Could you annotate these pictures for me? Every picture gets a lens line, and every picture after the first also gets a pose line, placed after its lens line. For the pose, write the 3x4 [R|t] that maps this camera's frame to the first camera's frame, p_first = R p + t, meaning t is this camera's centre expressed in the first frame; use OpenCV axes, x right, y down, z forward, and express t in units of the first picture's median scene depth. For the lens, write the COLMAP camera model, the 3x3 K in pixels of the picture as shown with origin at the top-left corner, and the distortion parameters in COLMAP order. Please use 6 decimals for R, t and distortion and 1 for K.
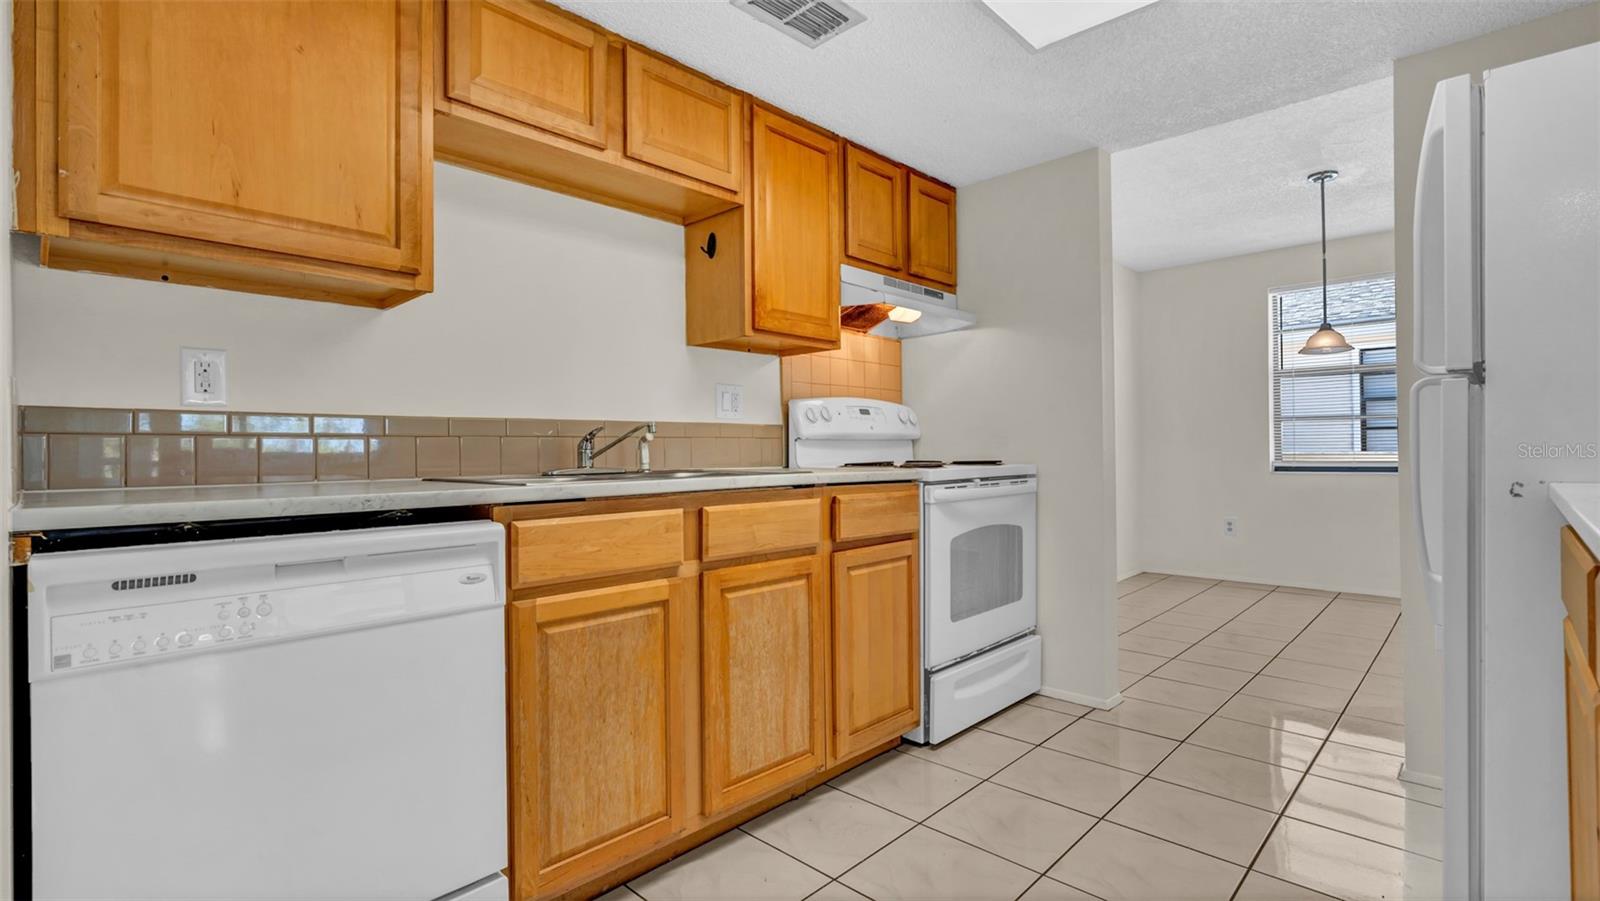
lens RADIAL K [[737.7, 0, 787.5], [0, 737.7, 447.0], [0, 0, 1]] dist [-0.001371, 0.000145]
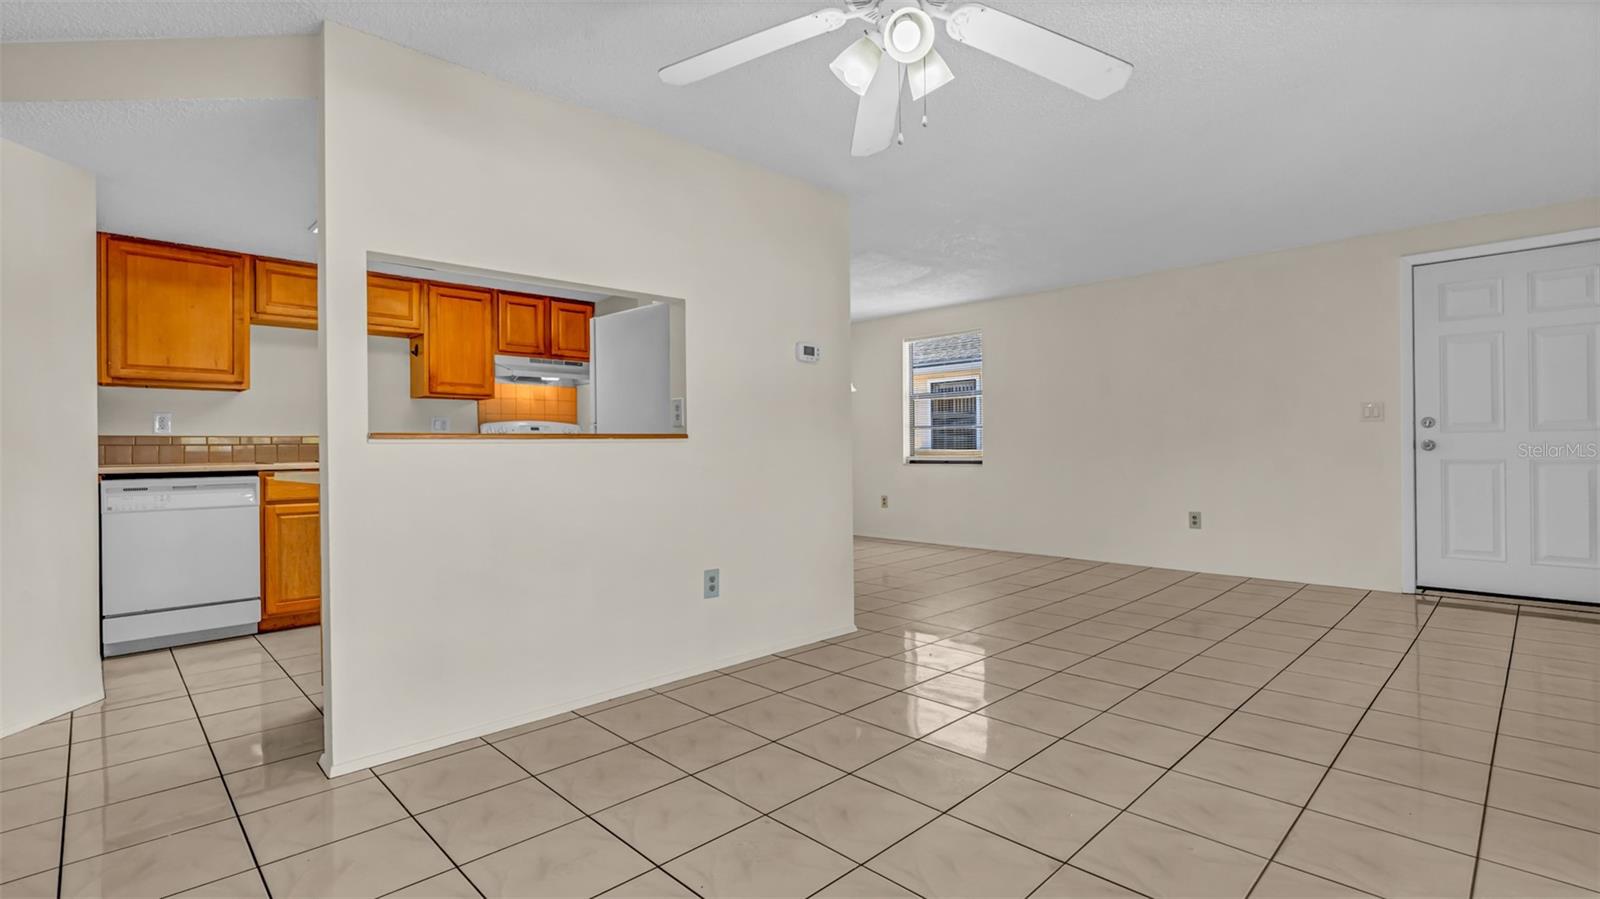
lens RADIAL K [[737.7, 0, 789.2], [0, 737.7, 450.8], [0, 0, 1]] dist [-0.001371, 0.000145]
pose [[0.998476, 0.003253, -0.055100, 1.035051], [-0.002531, 0.999910, 0.013165, -0.023117], [0.055138, -0.013005, 0.998394, -0.985118]]
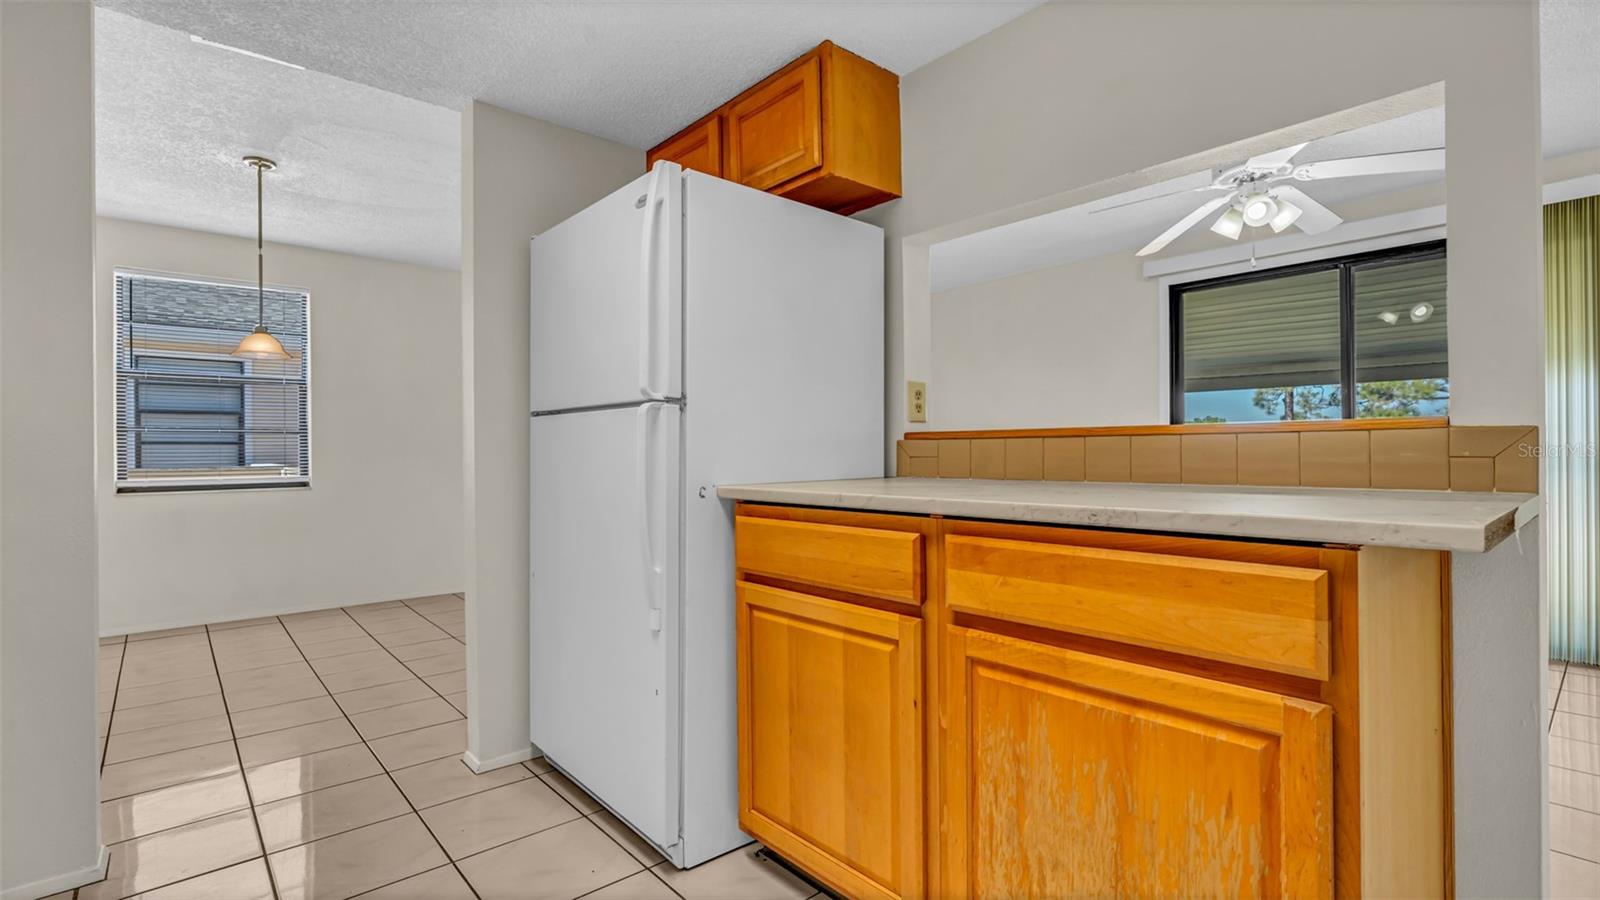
lens RADIAL K [[737.7, 0, 795.0], [0, 737.7, 454.4], [0, 0, 1]] dist [-0.001371, 0.000145]
pose [[0.076064, 0.008120, 0.997070, -0.182042], [0.003955, 0.999957, -0.008445, 0.000338], [-0.997095, 0.004586, 0.076029, 0.408583]]
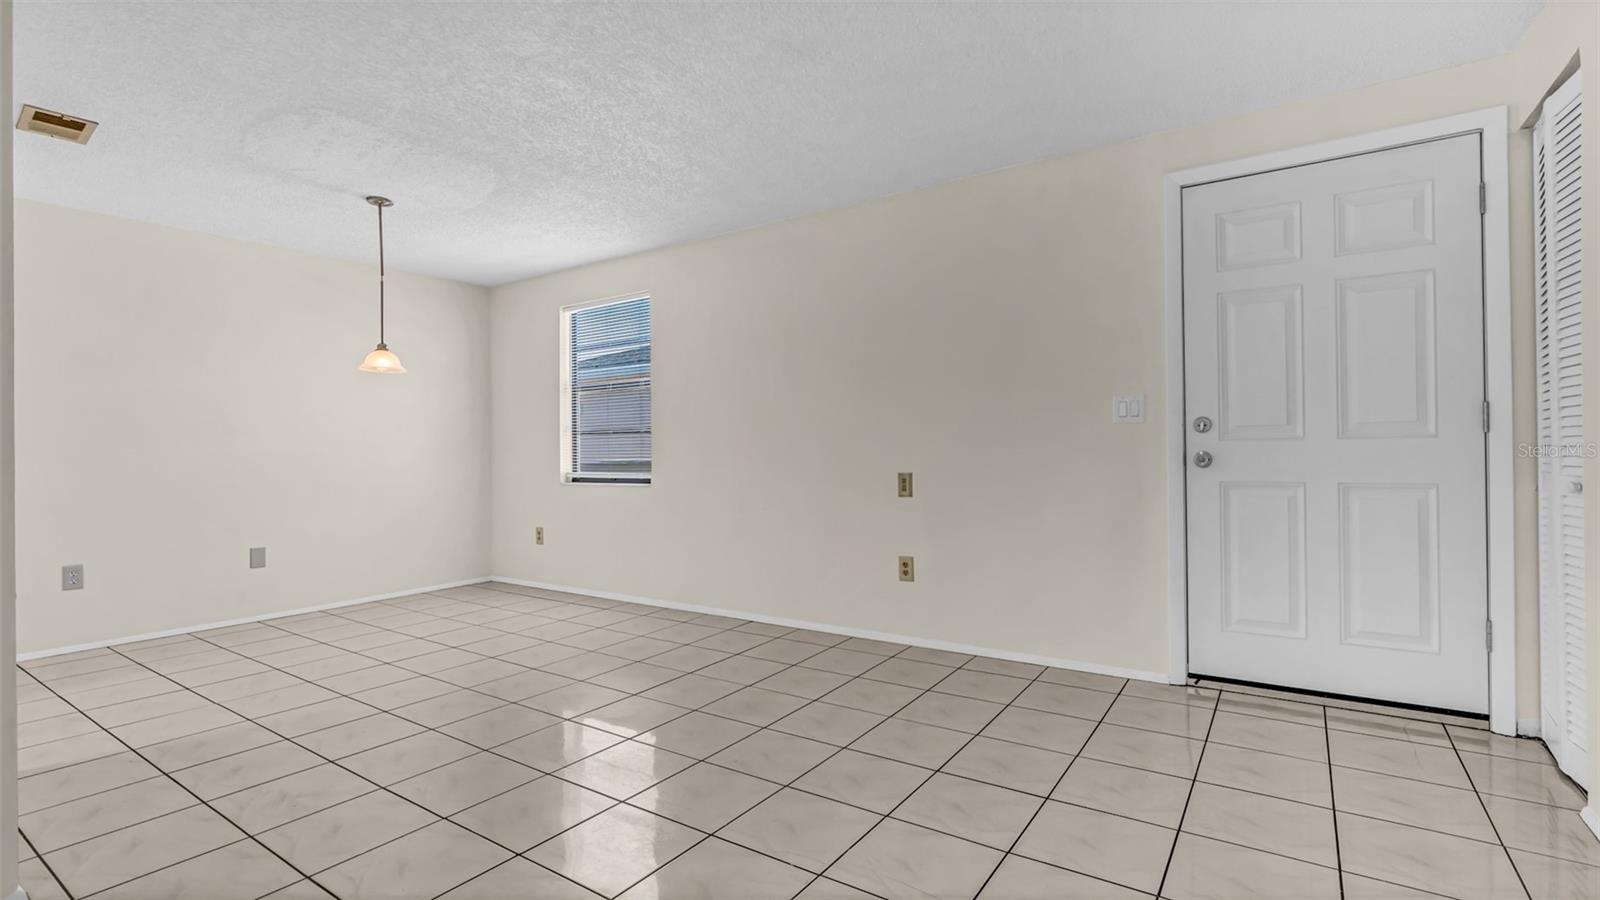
lens RADIAL K [[737.7, 0, 791.4], [0, 737.7, 455.0], [0, 0, 1]] dist [-0.001371, 0.000145]
pose [[0.987651, 0.006189, 0.156548, 1.658606], [-0.006887, 0.999969, 0.003915, -0.024802], [-0.156518, -0.004945, 0.987663, -0.164713]]
